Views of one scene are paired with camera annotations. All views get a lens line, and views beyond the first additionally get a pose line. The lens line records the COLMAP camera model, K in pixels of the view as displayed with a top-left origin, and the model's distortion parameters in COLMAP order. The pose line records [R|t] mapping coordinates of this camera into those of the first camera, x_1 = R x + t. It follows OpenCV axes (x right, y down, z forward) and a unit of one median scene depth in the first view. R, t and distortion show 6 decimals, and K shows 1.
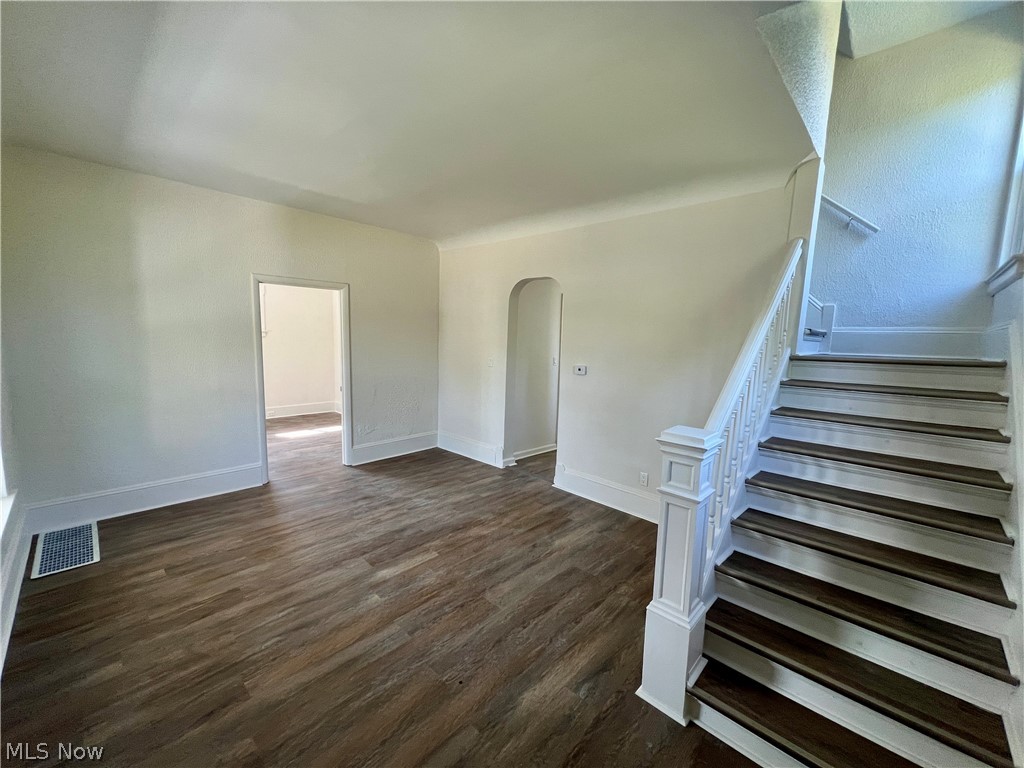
lens RADIAL K [[409.7, 0, 511.8], [0, 409.7, 386.1], [0, 0, 1]] dist [-0.001629, 0.000507]
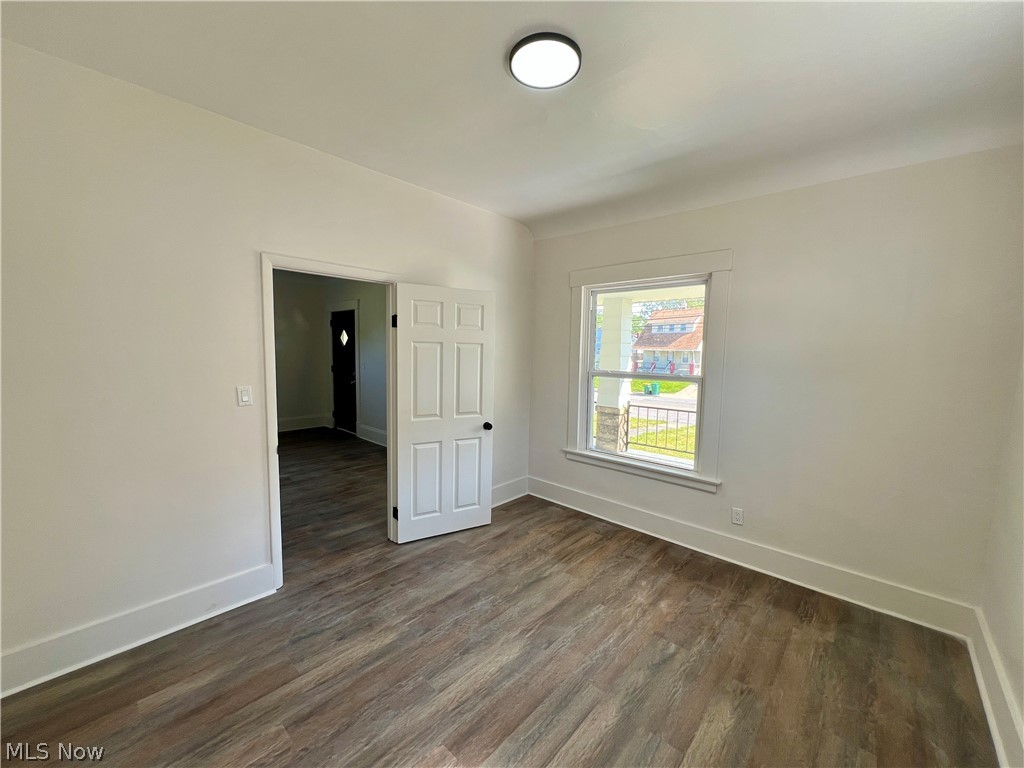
lens RADIAL K [[406.1, 0, 513.5], [0, 406.1, 389.4], [0, 0, 1]] dist [0.000528, 0.000154]
pose [[-0.998673, -0.045255, -0.024588, -1.179799], [-0.049621, 0.973334, 0.223961, -0.340362], [0.013797, 0.224884, -0.974288, 2.500298]]
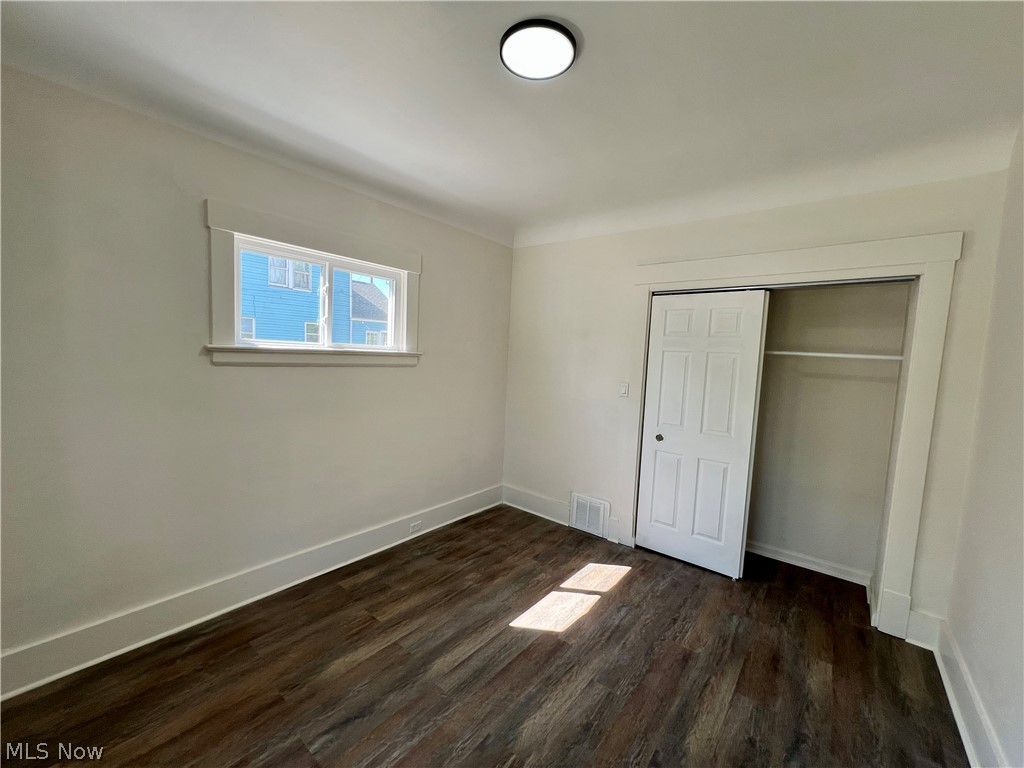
lens RADIAL K [[409.7, 0, 511.8], [0, 409.7, 386.1], [0, 0, 1]] dist [-0.001629, 0.000507]
pose [[0.996769, 0.007632, 0.079954, -1.295702], [-0.004363, 0.999150, -0.040983, -0.191857], [-0.080198, 0.040502, 0.995956, 1.282714]]
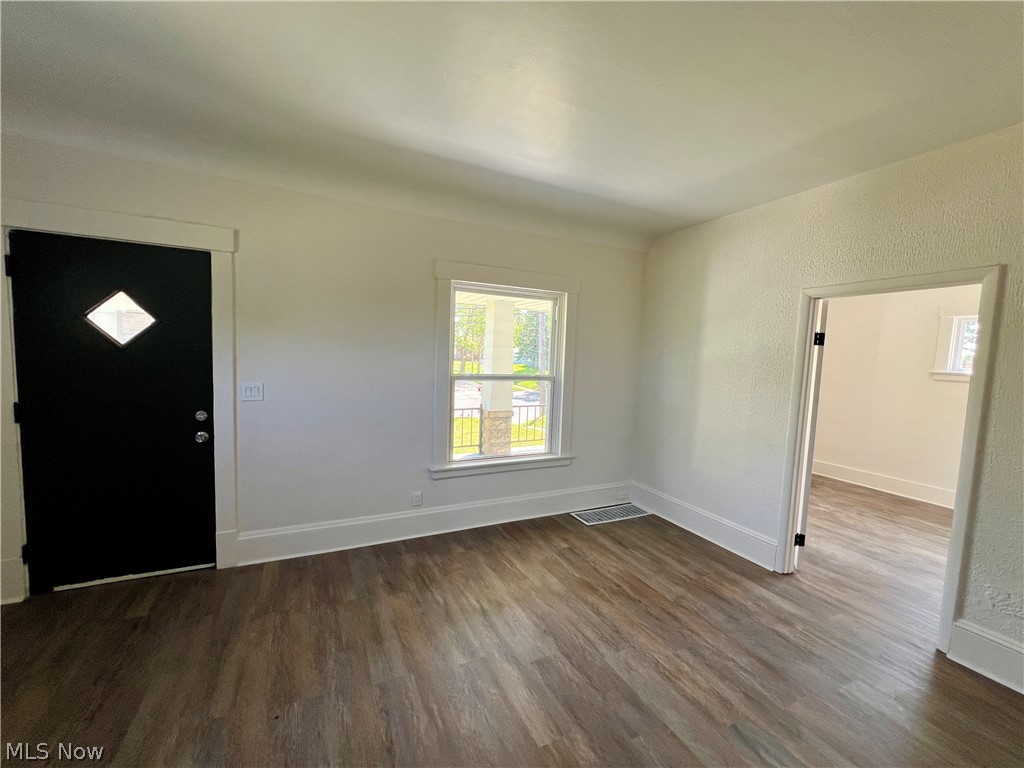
lens RADIAL K [[409.7, 0, 511.8], [0, 409.7, 386.1], [0, 0, 1]] dist [-0.001629, 0.000507]
pose [[-0.347679, 0.031886, -0.937071, 0.345227], [-0.163208, 0.982106, 0.093973, -0.116037], [0.923300, 0.185610, -0.336253, 1.083592]]
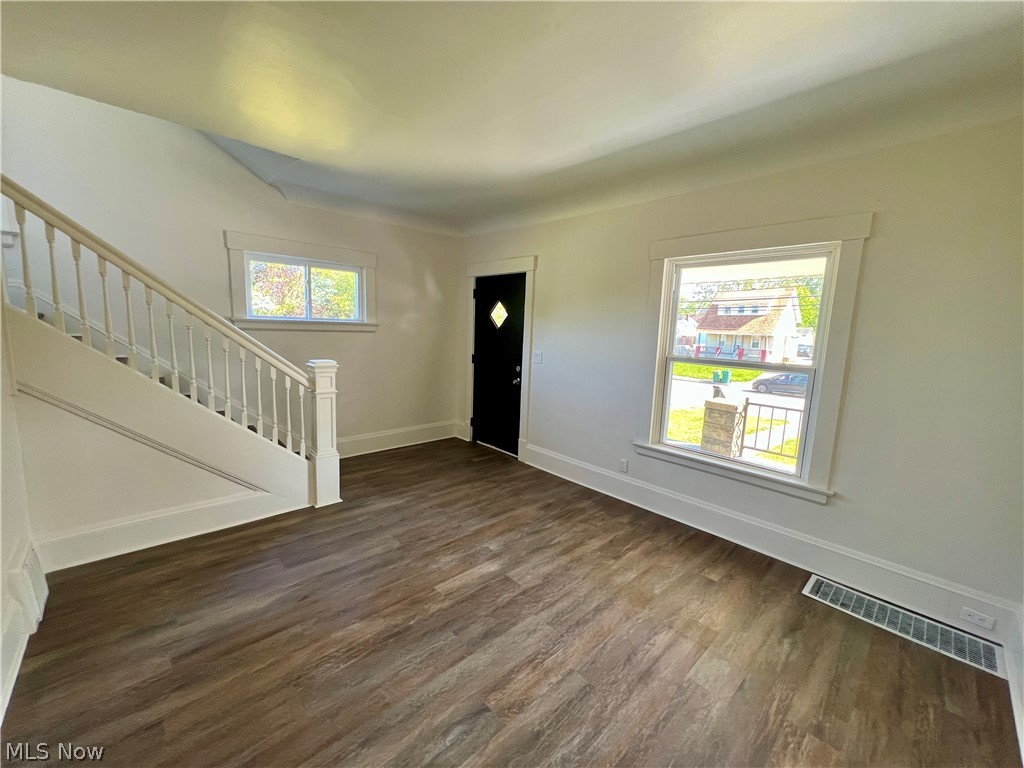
lens RADIAL K [[409.7, 0, 511.8], [0, 409.7, 386.1], [0, 0, 1]] dist [-0.001629, 0.000507]
pose [[-0.995793, -0.075801, 0.051480, -0.353874], [-0.059331, 0.961545, 0.268162, -0.214193], [-0.069828, 0.263979, -0.961997, 1.713611]]
